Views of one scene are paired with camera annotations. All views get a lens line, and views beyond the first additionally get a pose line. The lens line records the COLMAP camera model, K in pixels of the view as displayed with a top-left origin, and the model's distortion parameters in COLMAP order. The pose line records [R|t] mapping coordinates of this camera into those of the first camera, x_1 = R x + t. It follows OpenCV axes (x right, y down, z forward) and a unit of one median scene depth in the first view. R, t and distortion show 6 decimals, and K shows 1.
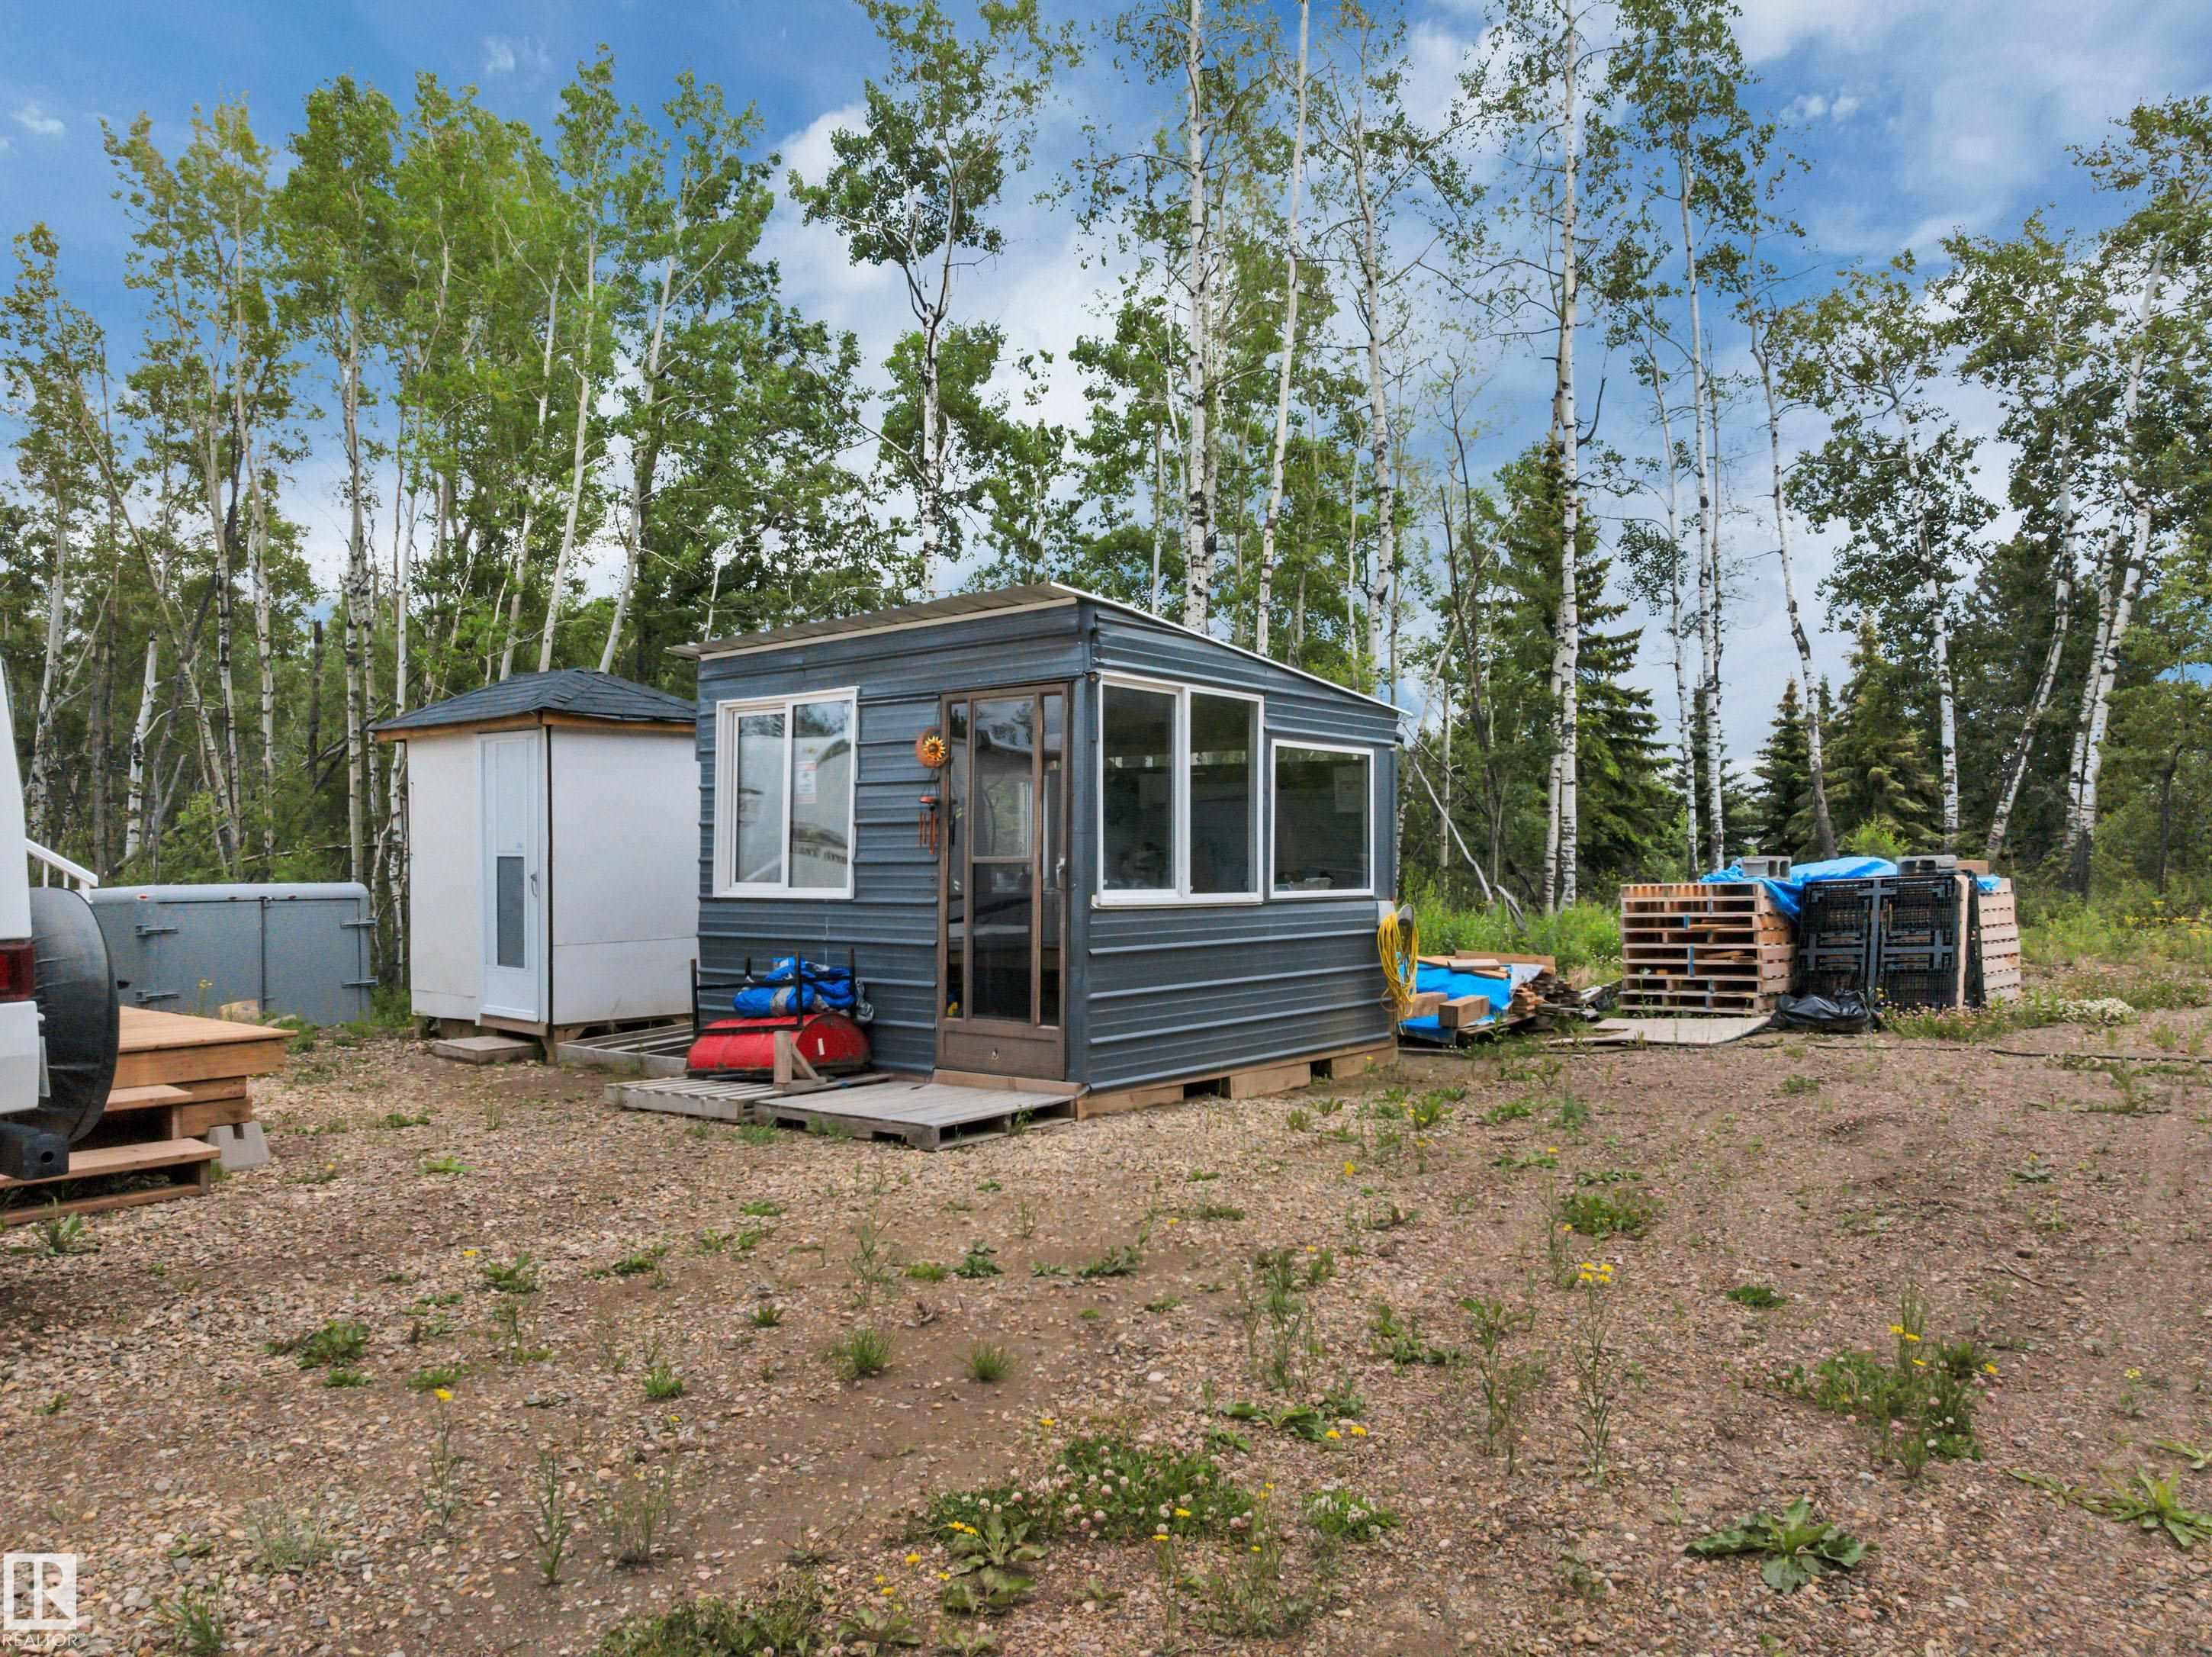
lens RADIAL K [[1543.6, 0, 1098.0], [0, 1543.6, 831.3], [0, 0, 1]] dist [-0.001035, 0.000385]
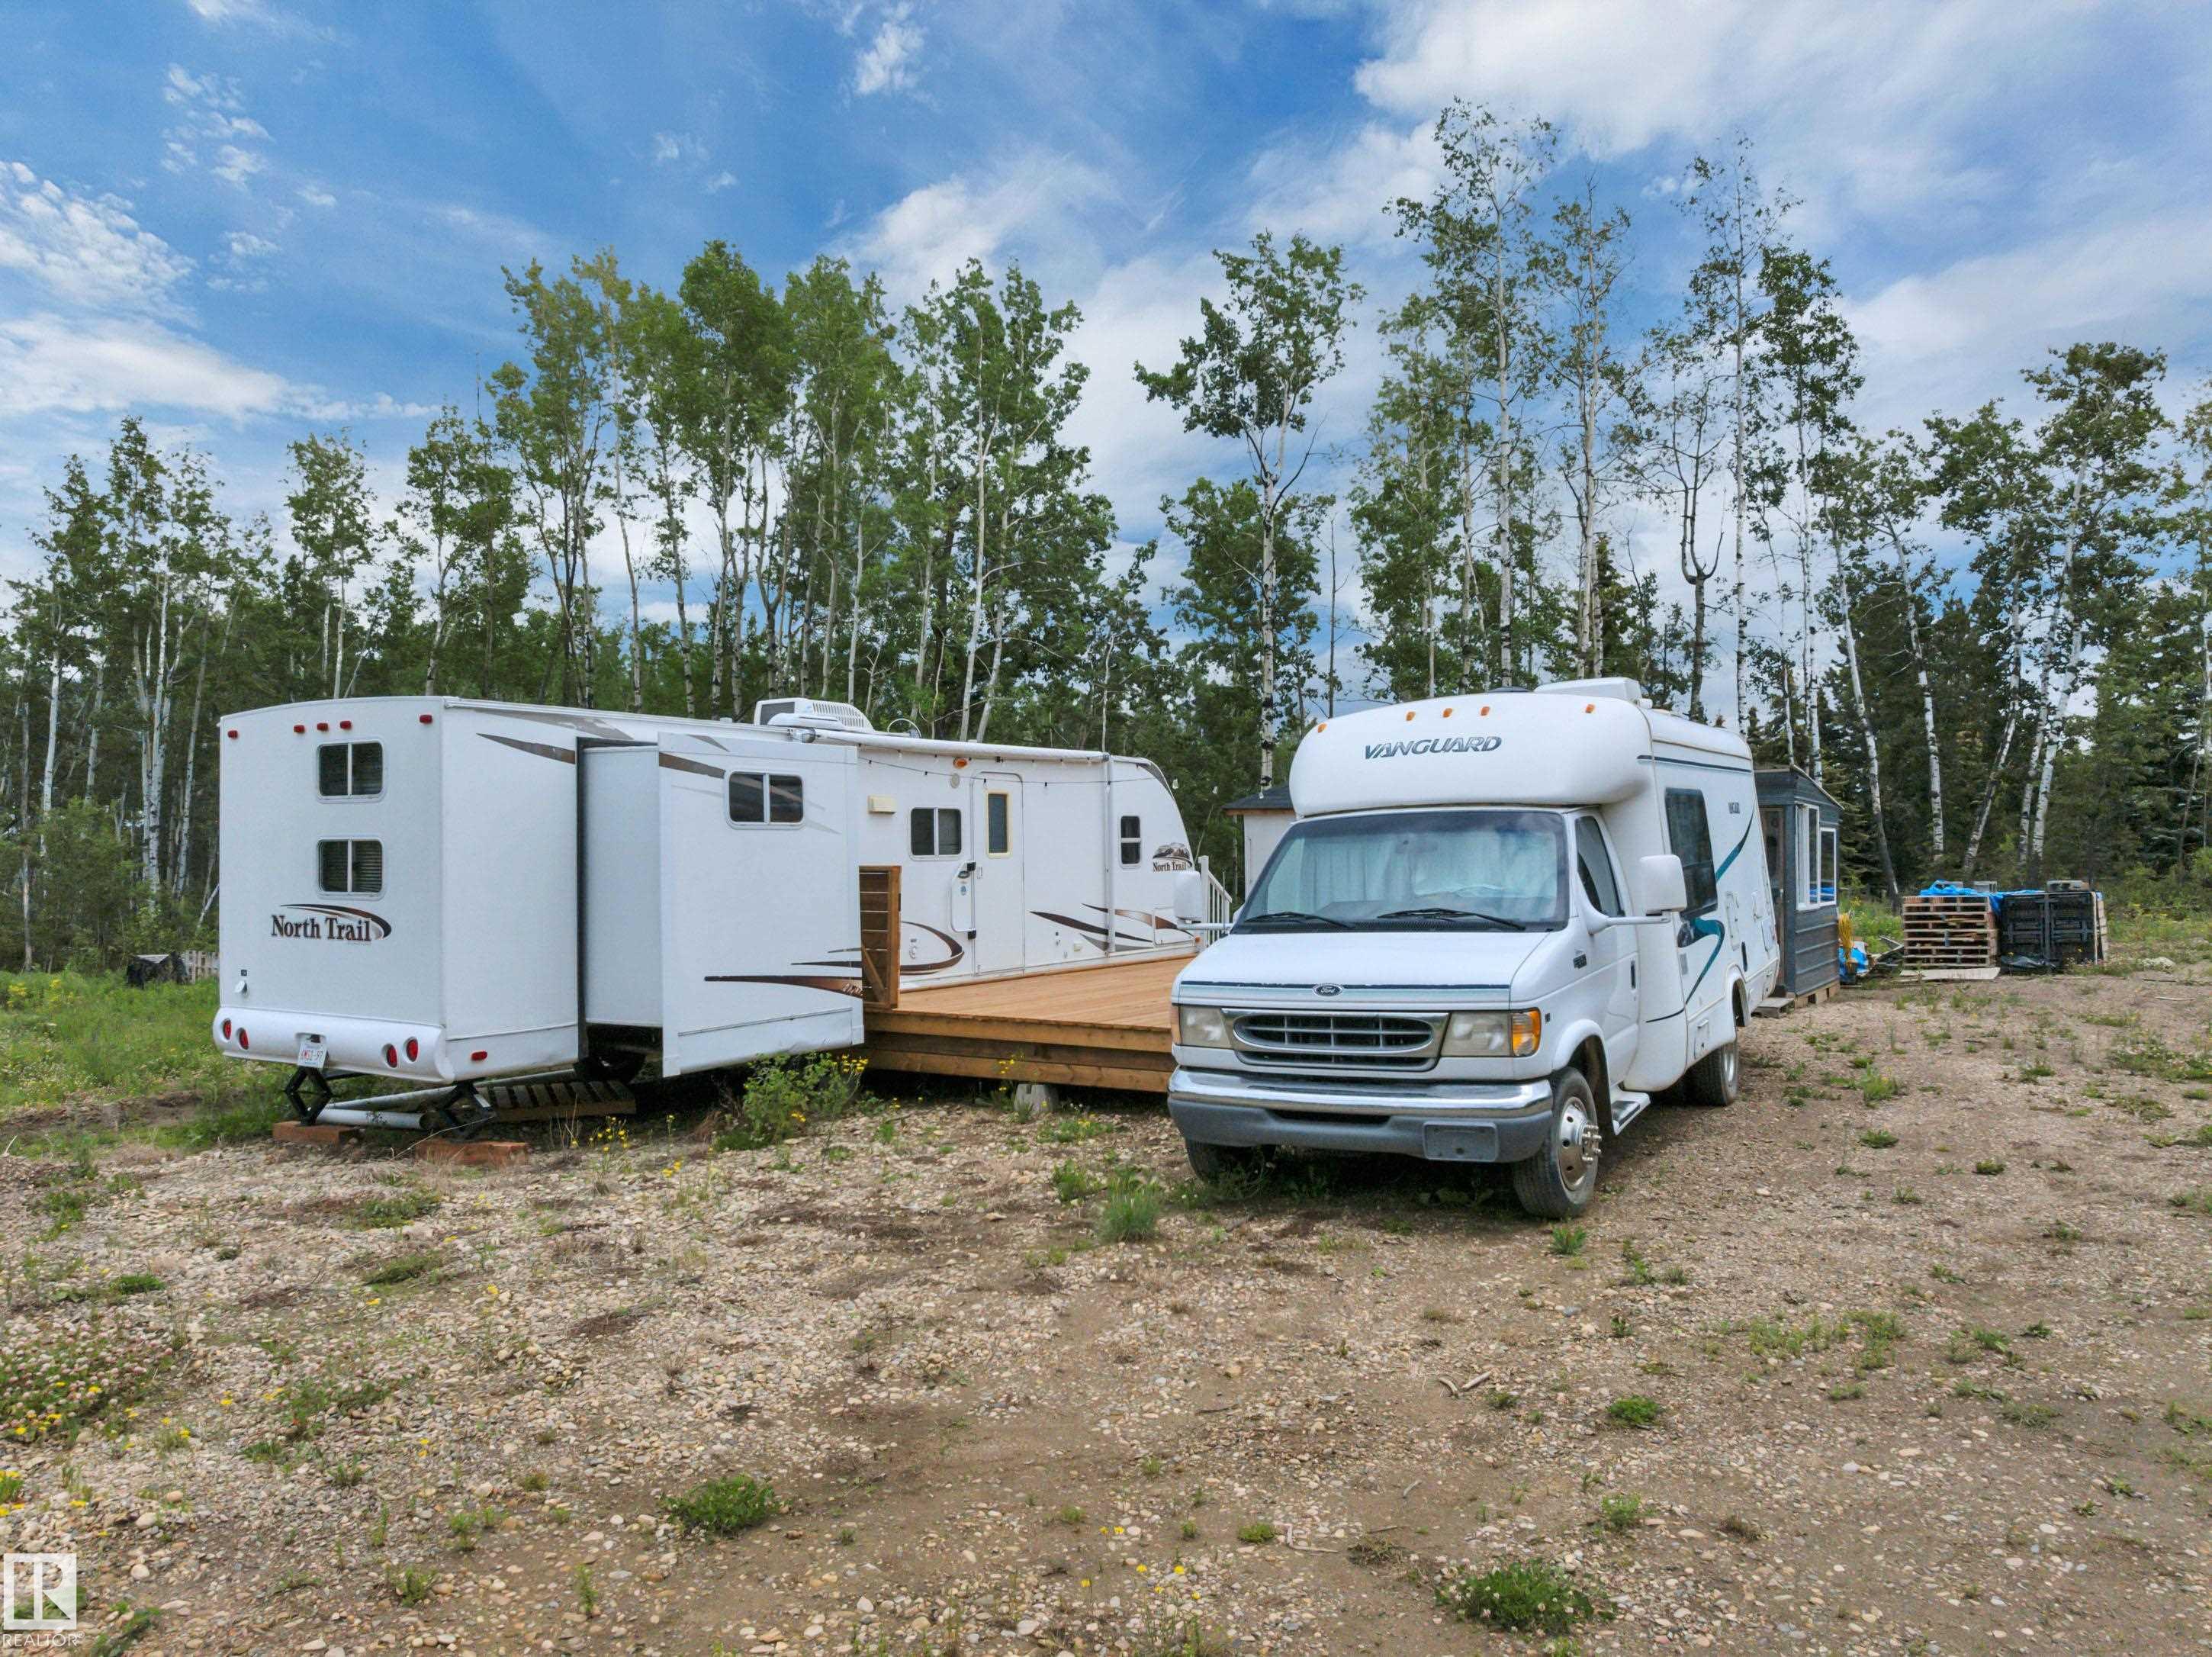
lens RADIAL K [[1543.6, 0, 1116.3], [0, 1543.6, 827.2], [0, 0, 1]] dist [-0.001035, 0.000385]
pose [[0.994002, 0.001342, 0.109358, -0.360270], [-0.000853, 0.999989, -0.004524, -0.017594], [-0.109363, 0.004404, 0.993992, -0.321985]]
